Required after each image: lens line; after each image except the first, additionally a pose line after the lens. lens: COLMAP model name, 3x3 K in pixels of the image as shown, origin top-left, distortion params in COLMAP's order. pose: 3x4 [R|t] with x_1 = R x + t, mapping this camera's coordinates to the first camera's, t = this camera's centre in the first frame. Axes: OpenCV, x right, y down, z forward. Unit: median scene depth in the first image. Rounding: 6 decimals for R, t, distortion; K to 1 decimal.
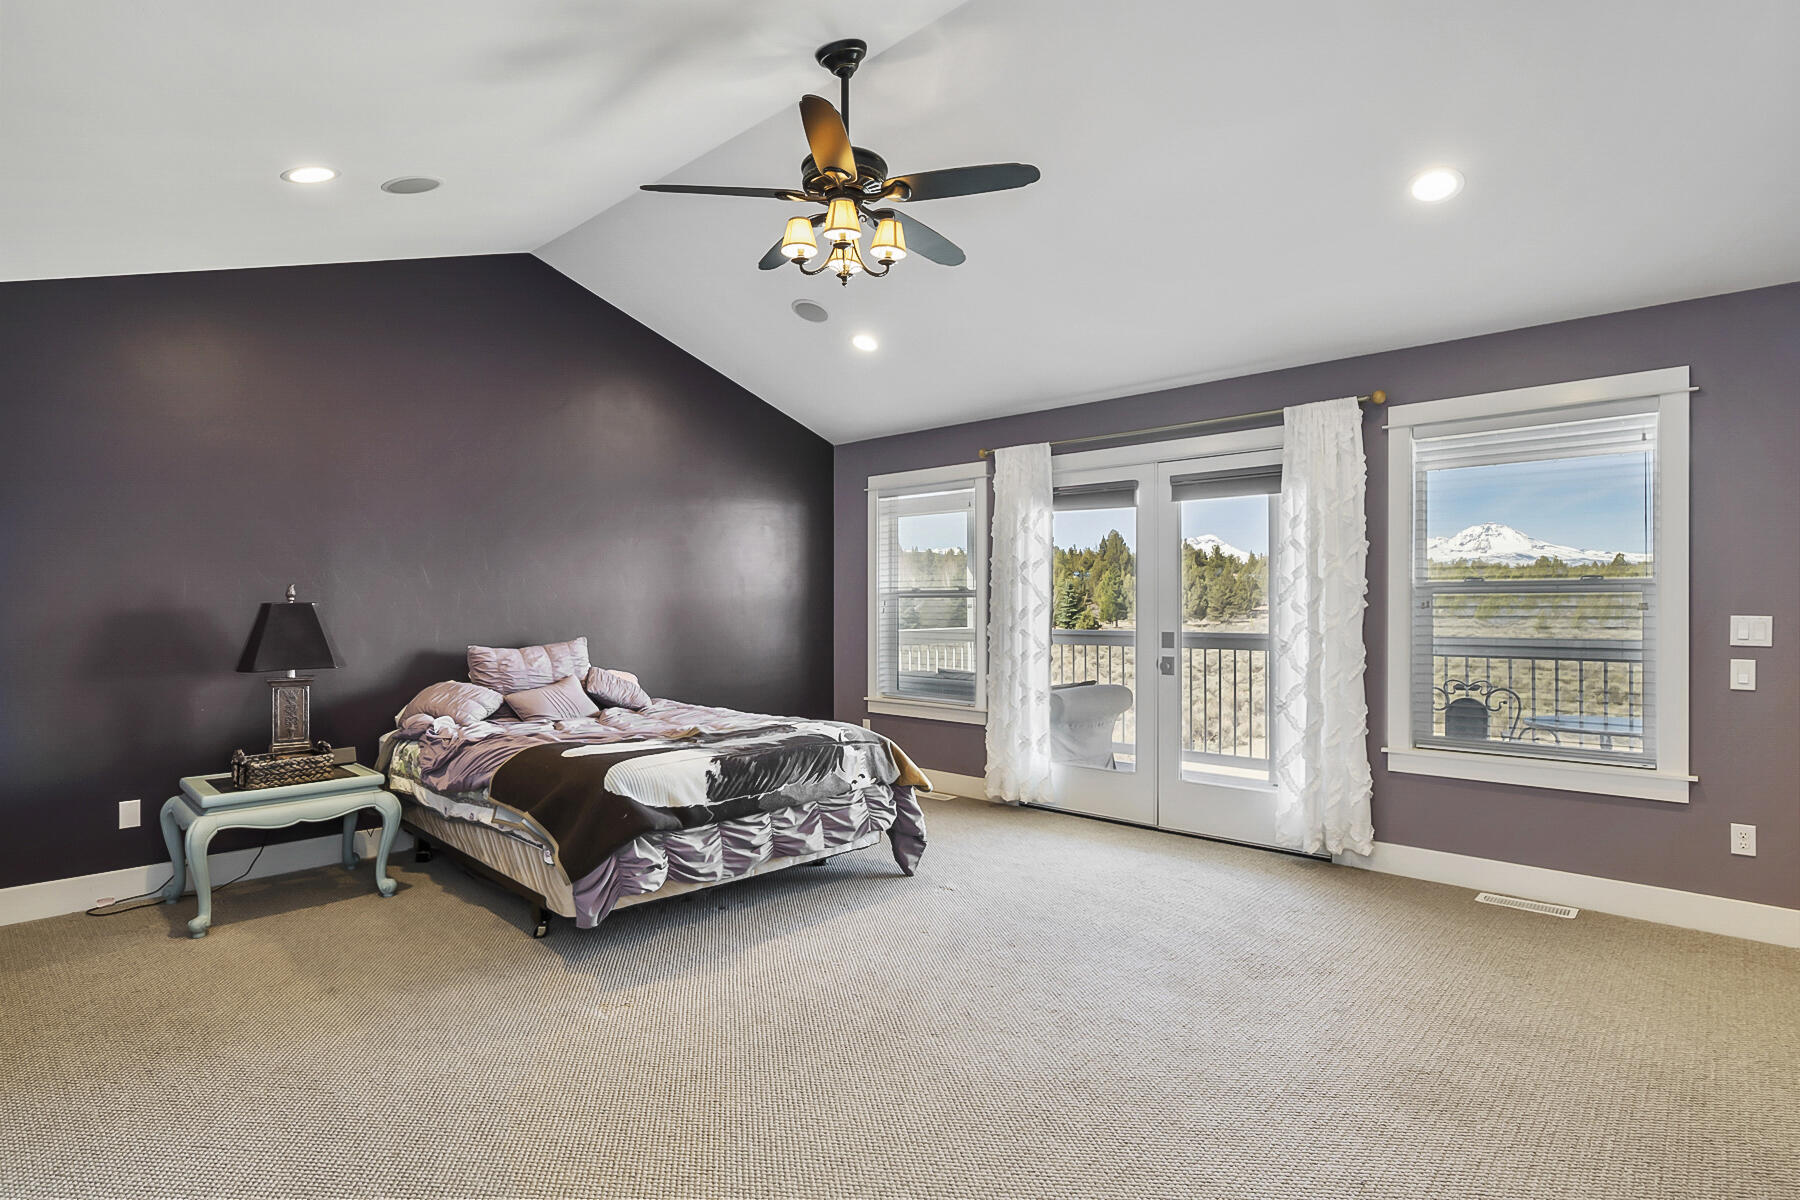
lens RADIAL K [[935.1, 0, 900.0], [0, 935.1, 600.0], [0, 0, 1]] dist [-0.001475, 0.000436]
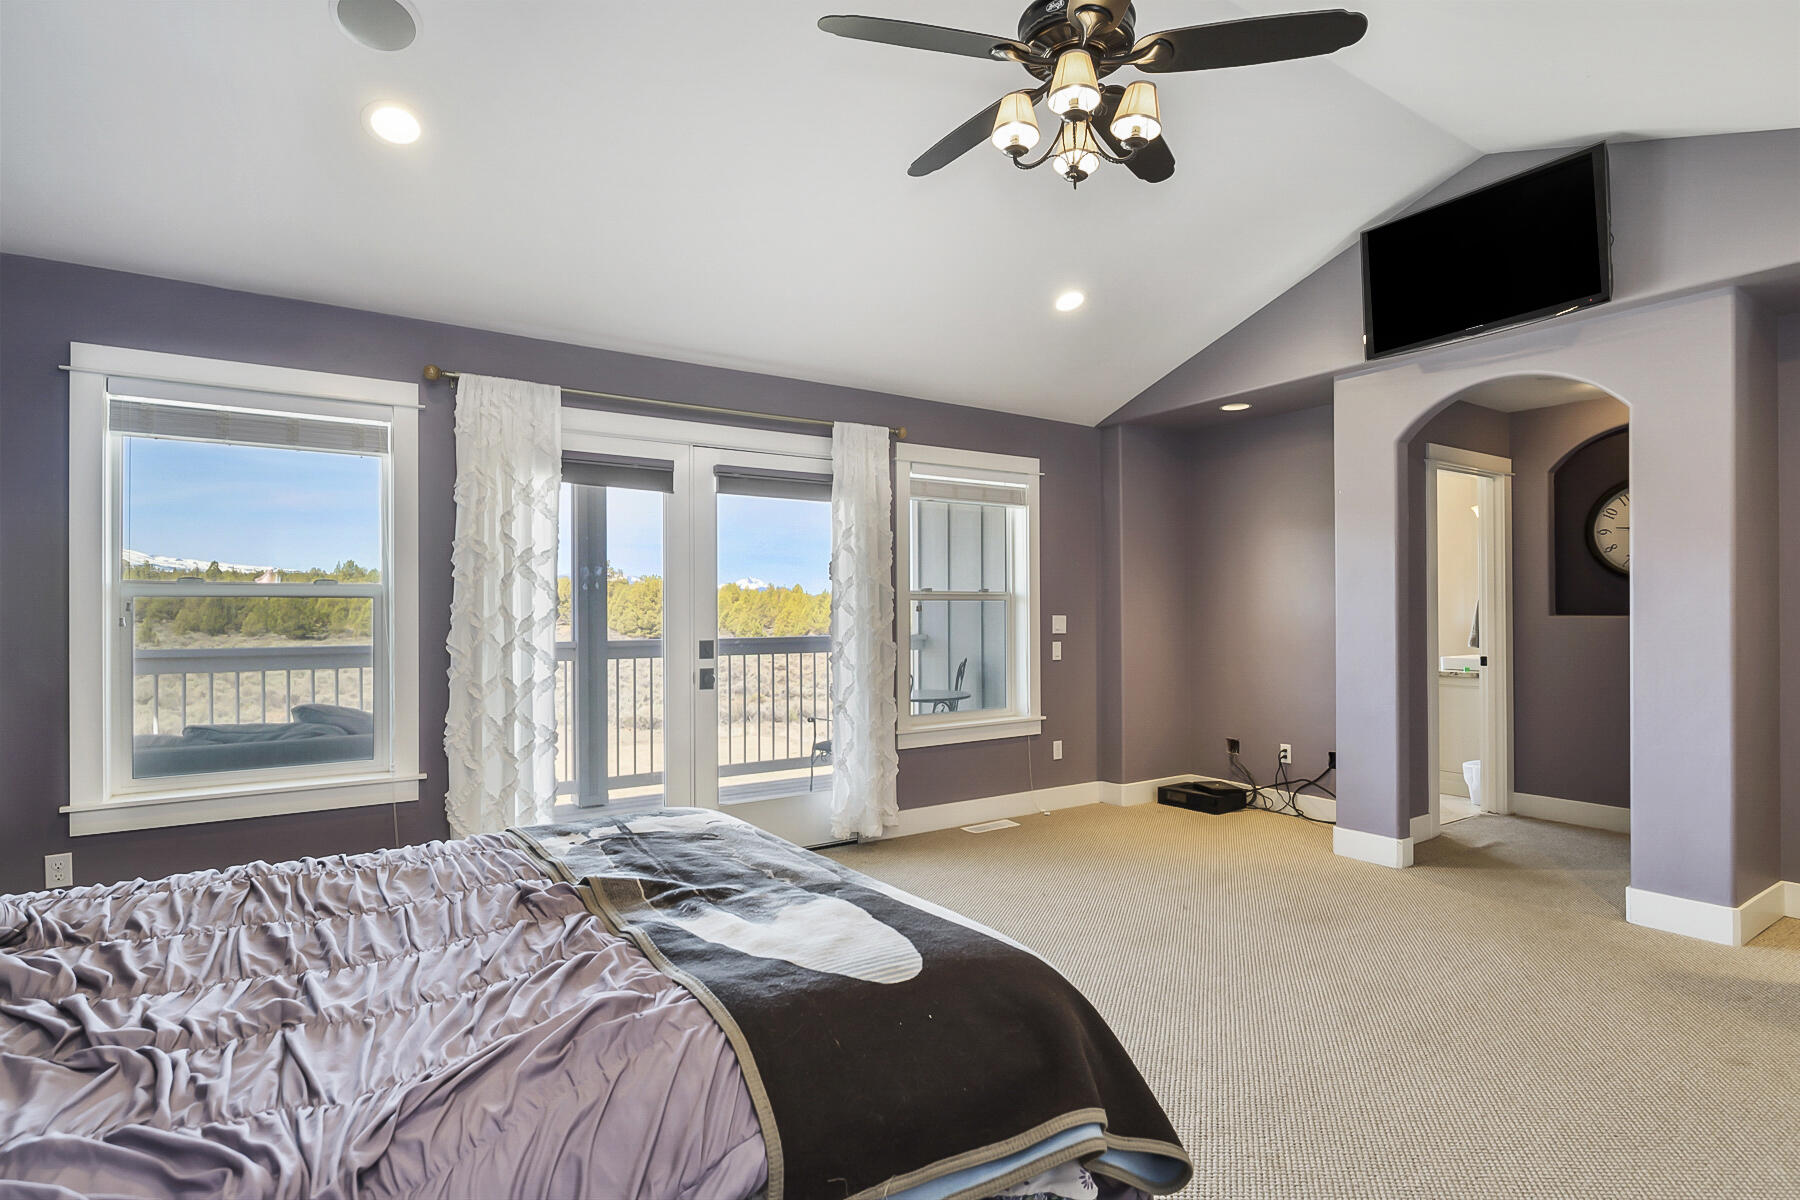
lens RADIAL K [[908.9, 0, 898.5], [0, 908.9, 606.1], [0, 0, 1]] dist [-0.004547, 0.001606]
pose [[0.217314, 0.004472, 0.976092, -0.550491], [-0.002422, 0.999989, -0.004042, 0.005374], [-0.976099, -0.001485, 0.217322, 0.688639]]
